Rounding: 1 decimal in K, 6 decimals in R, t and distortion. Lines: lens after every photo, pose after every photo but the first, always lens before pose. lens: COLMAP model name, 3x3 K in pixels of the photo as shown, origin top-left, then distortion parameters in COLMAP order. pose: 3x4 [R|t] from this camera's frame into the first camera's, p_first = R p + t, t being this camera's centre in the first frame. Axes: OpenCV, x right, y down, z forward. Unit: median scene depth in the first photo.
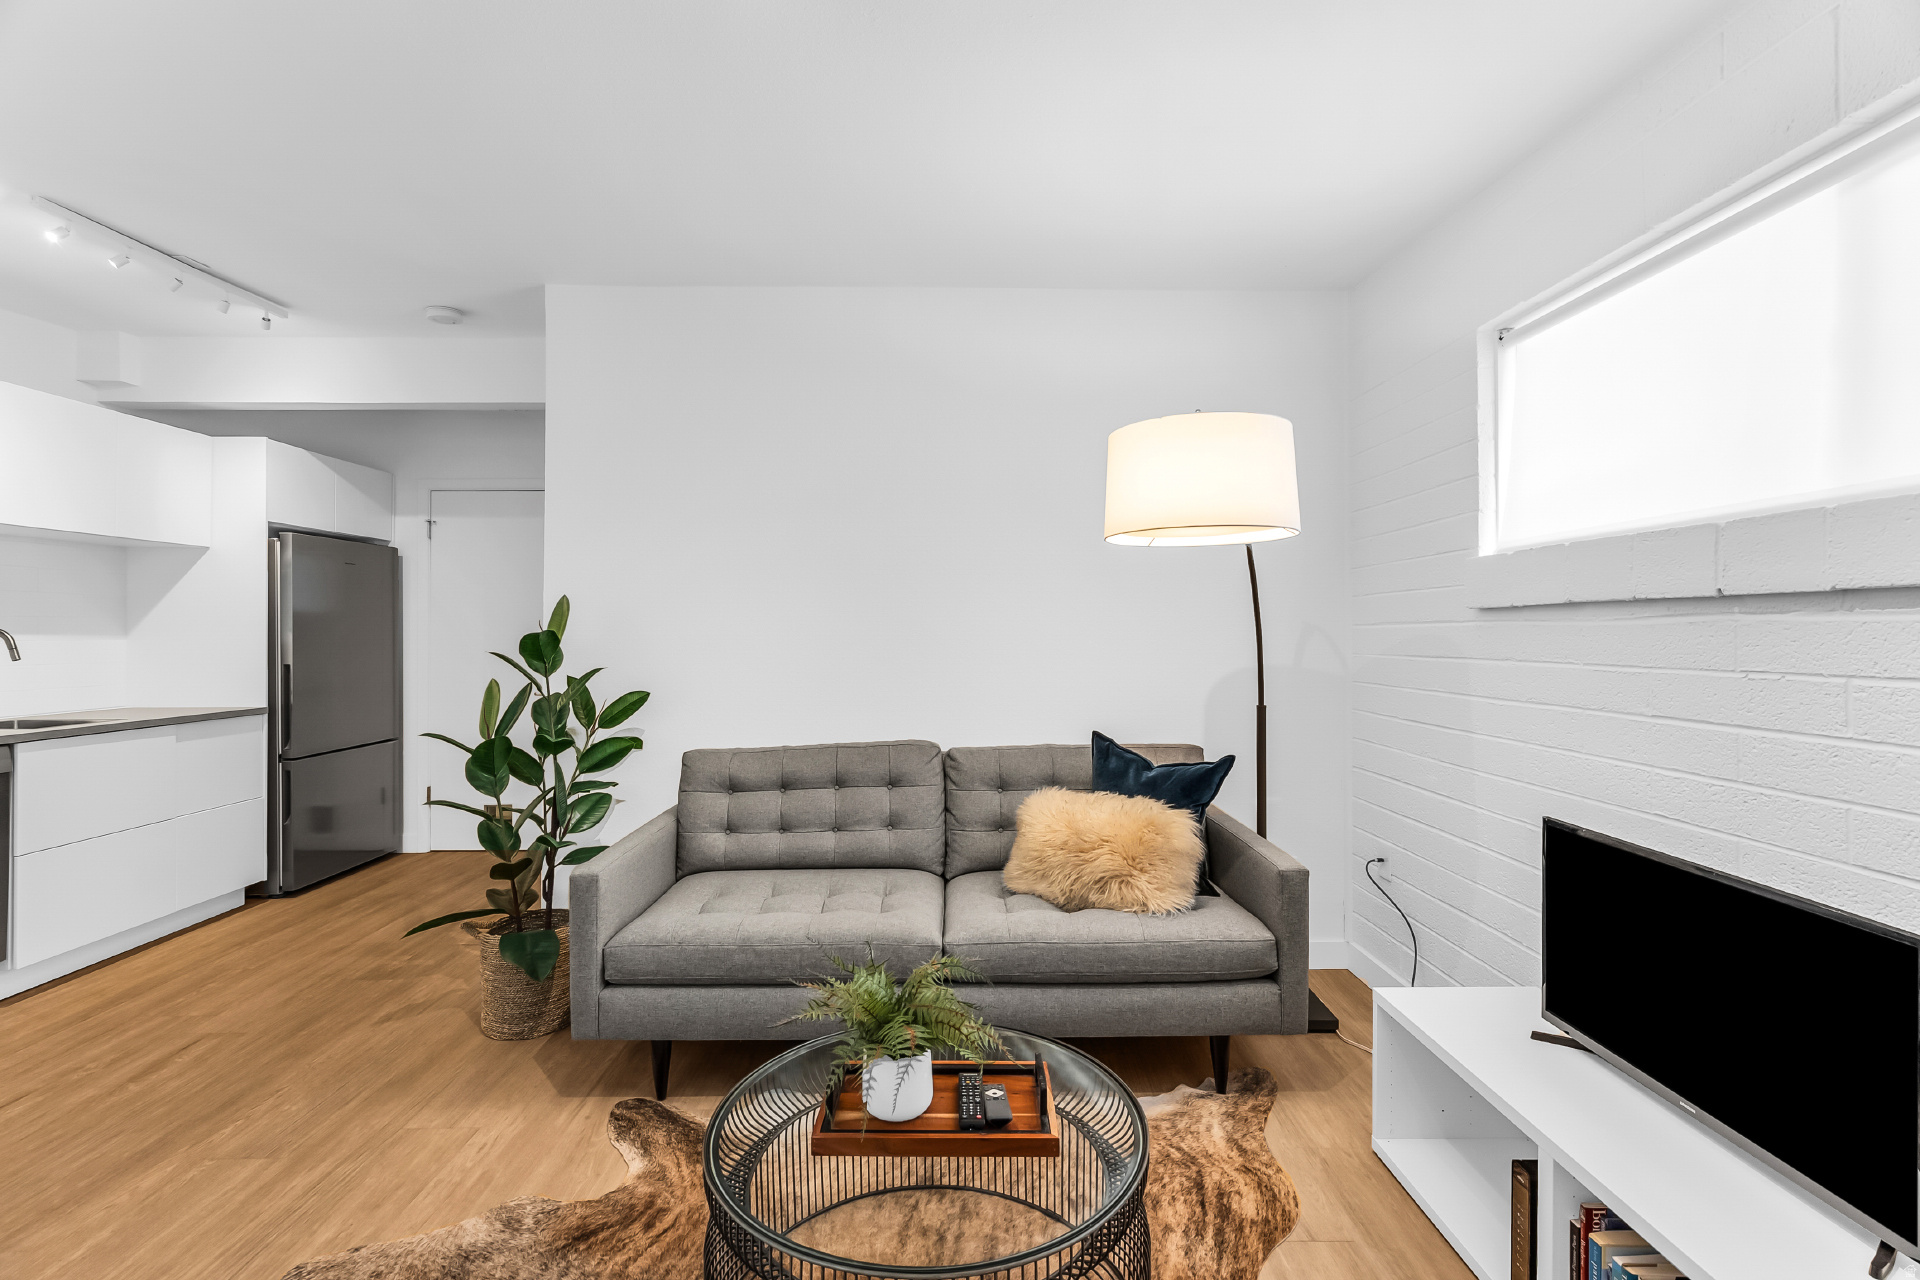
lens RADIAL K [[883.3, 0, 961.2], [0, 883.3, 623.3], [0, 0, 1]] dist [-0.008892, 0.004974]
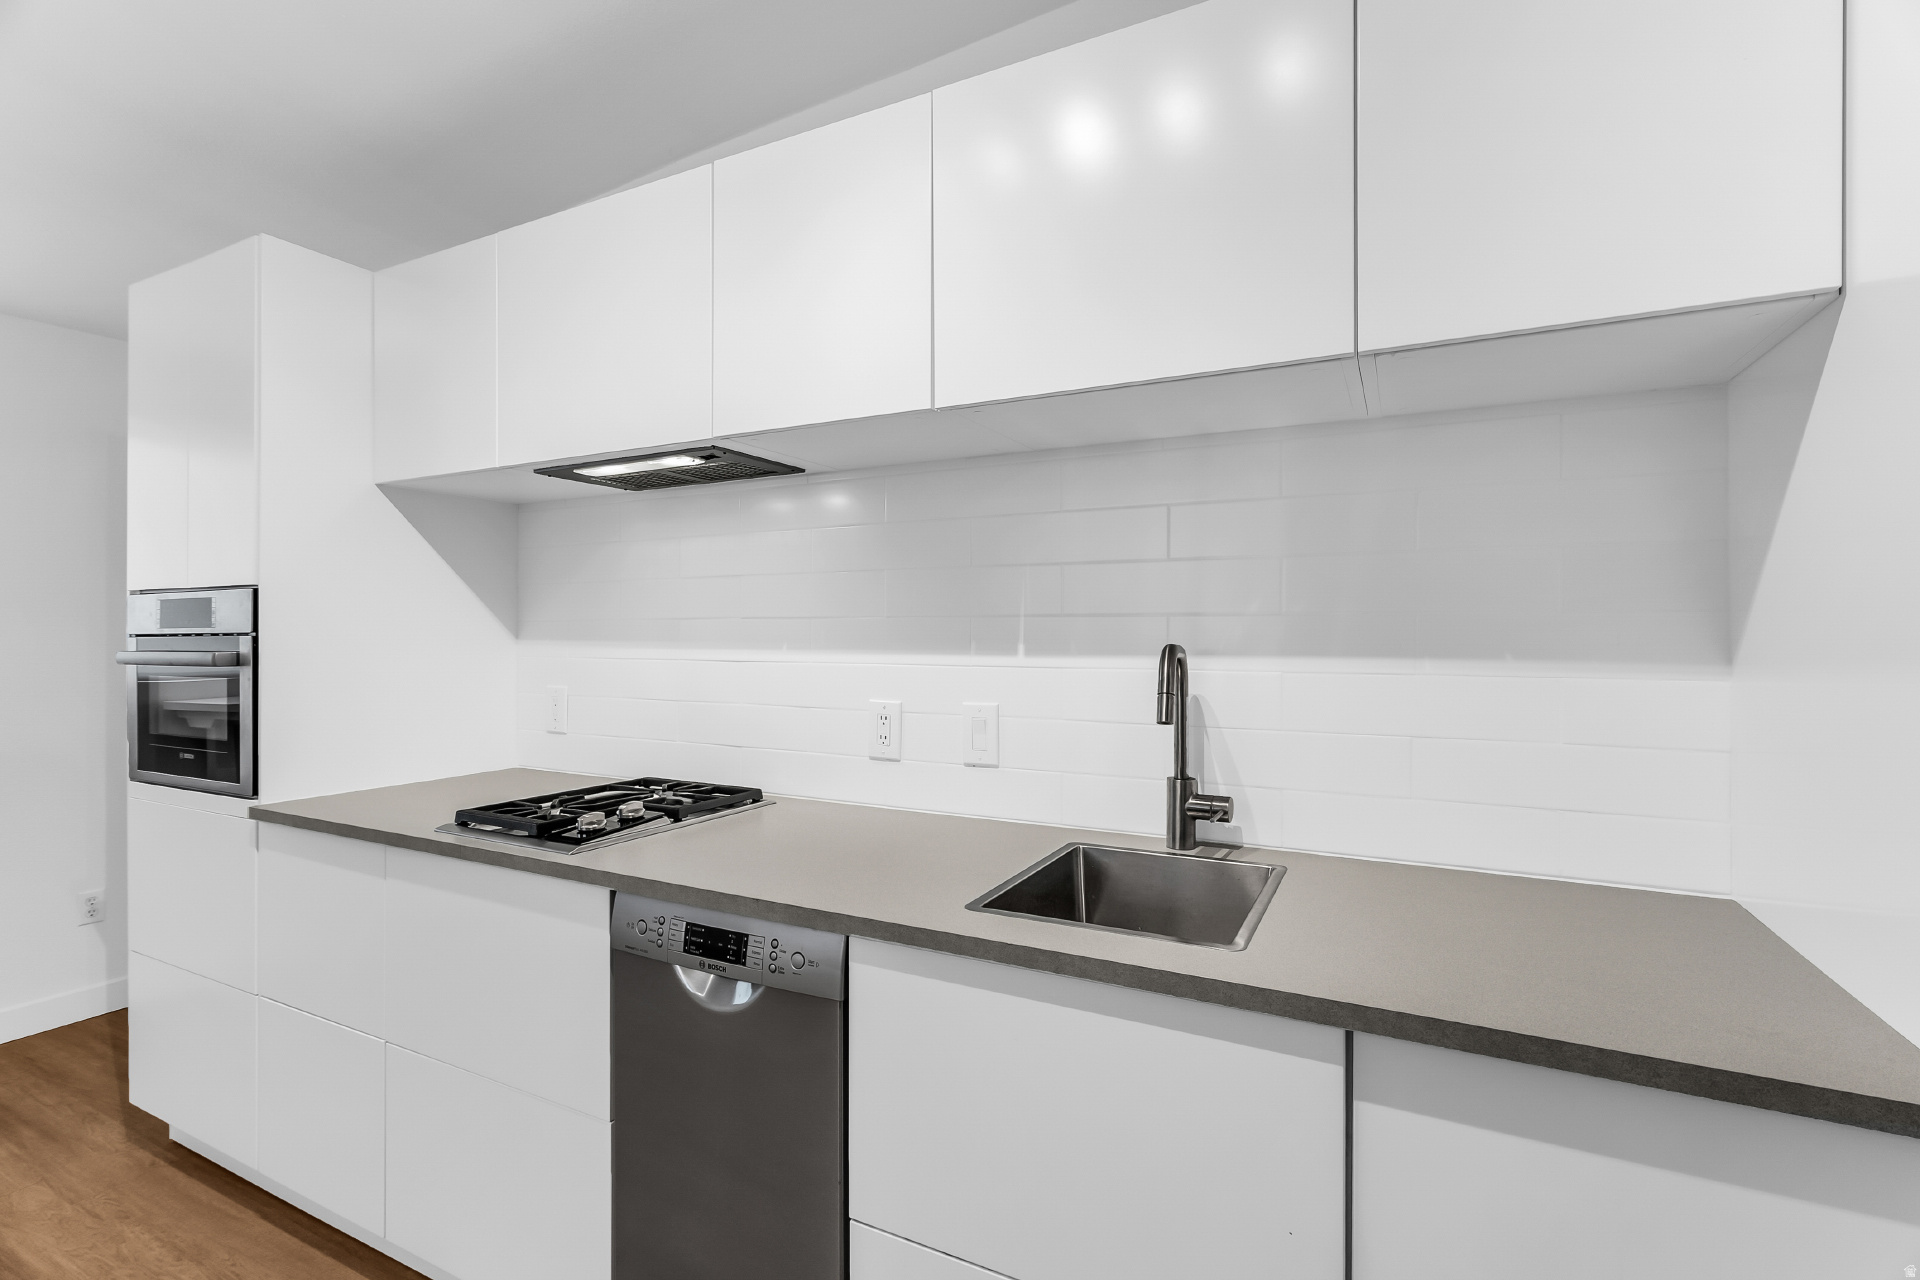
lens RADIAL K [[883.3, 0, 947.1], [0, 883.3, 639.5], [0, 0, 1]] dist [-0.008892, 0.004974]
pose [[-0.474845, 0.003591, -0.880062, -0.764532], [0.008507, 0.999964, -0.000510, 0.003525], [0.880028, -0.007729, -0.474858, 1.265331]]
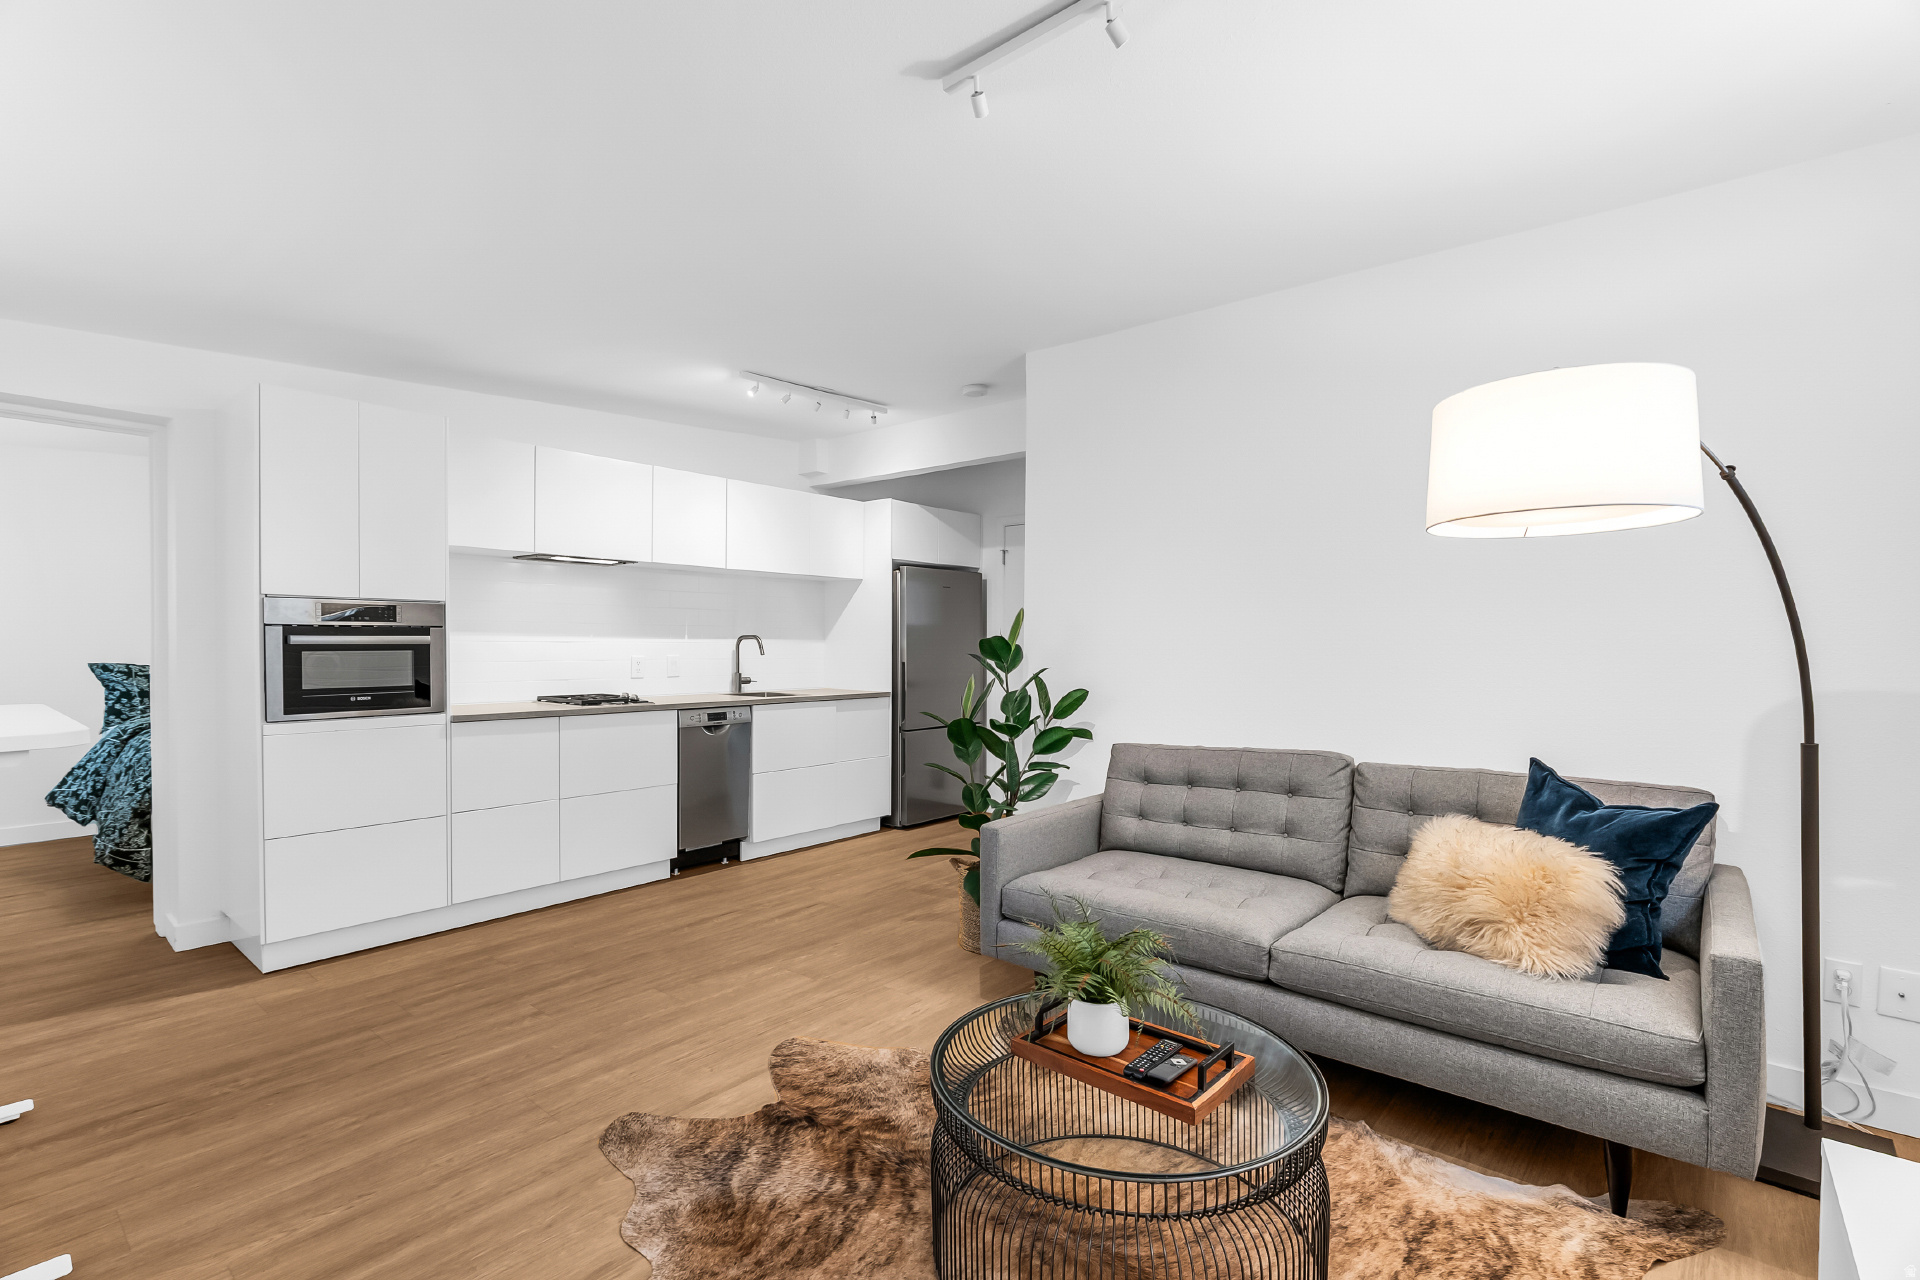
lens RADIAL K [[883.3, 0, 952.7], [0, 883.3, 659.1], [0, 0, 1]] dist [-0.008892, 0.004974]
pose [[0.754112, 0.018479, -0.656486, 0.291006], [-0.000693, 0.999626, 0.027342, 0.005848], [0.656746, -0.020164, 0.753842, 0.007818]]
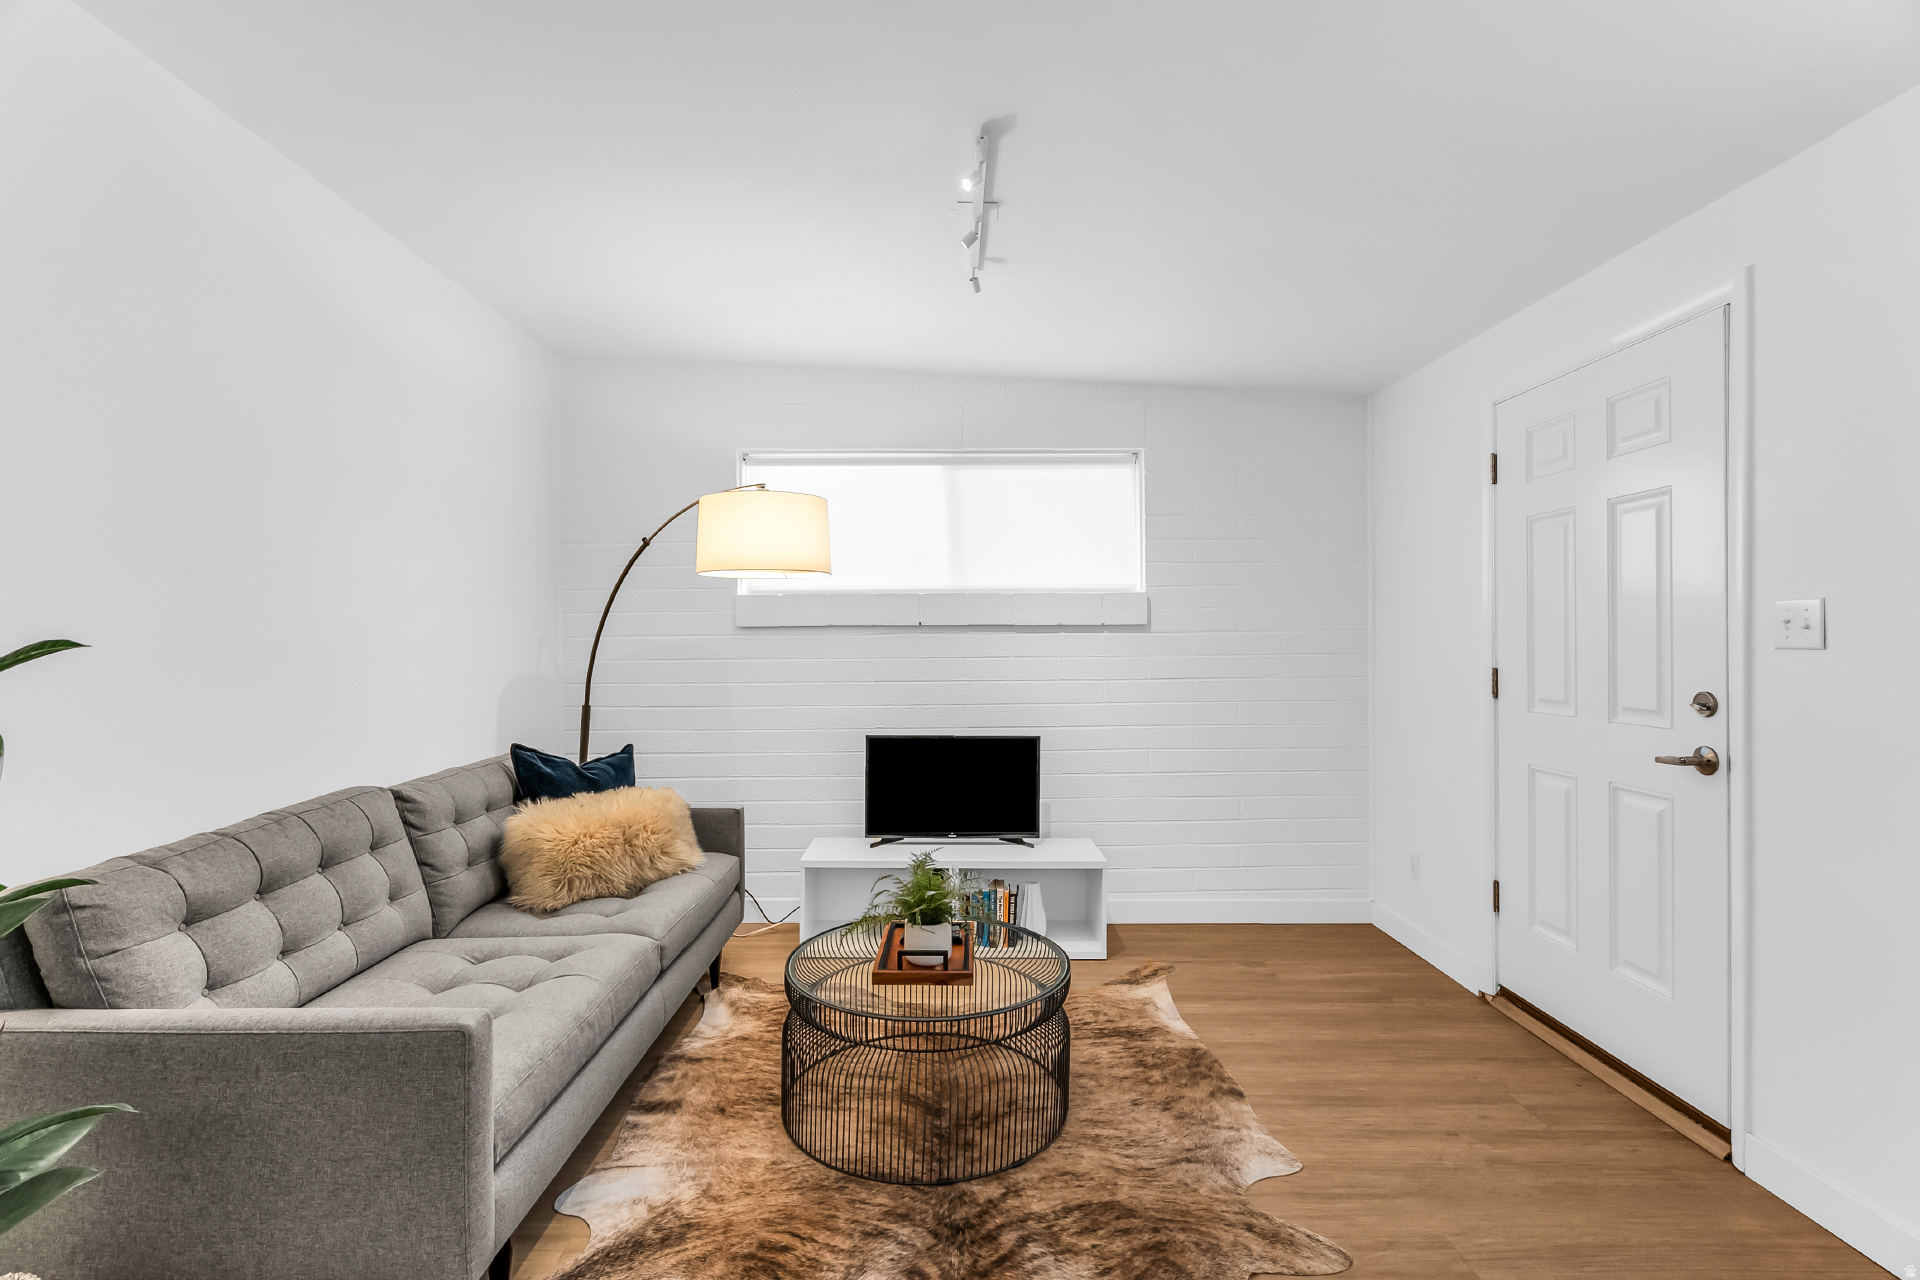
lens RADIAL K [[883.3, 0, 965.4], [0, 883.3, 641.3], [0, 0, 1]] dist [-0.008892, 0.004974]
pose [[-0.004347, -0.001311, 0.999990, -0.853927], [-0.004735, 0.999988, 0.001291, 0.004776], [-0.999979, -0.004729, -0.004353, 0.517120]]
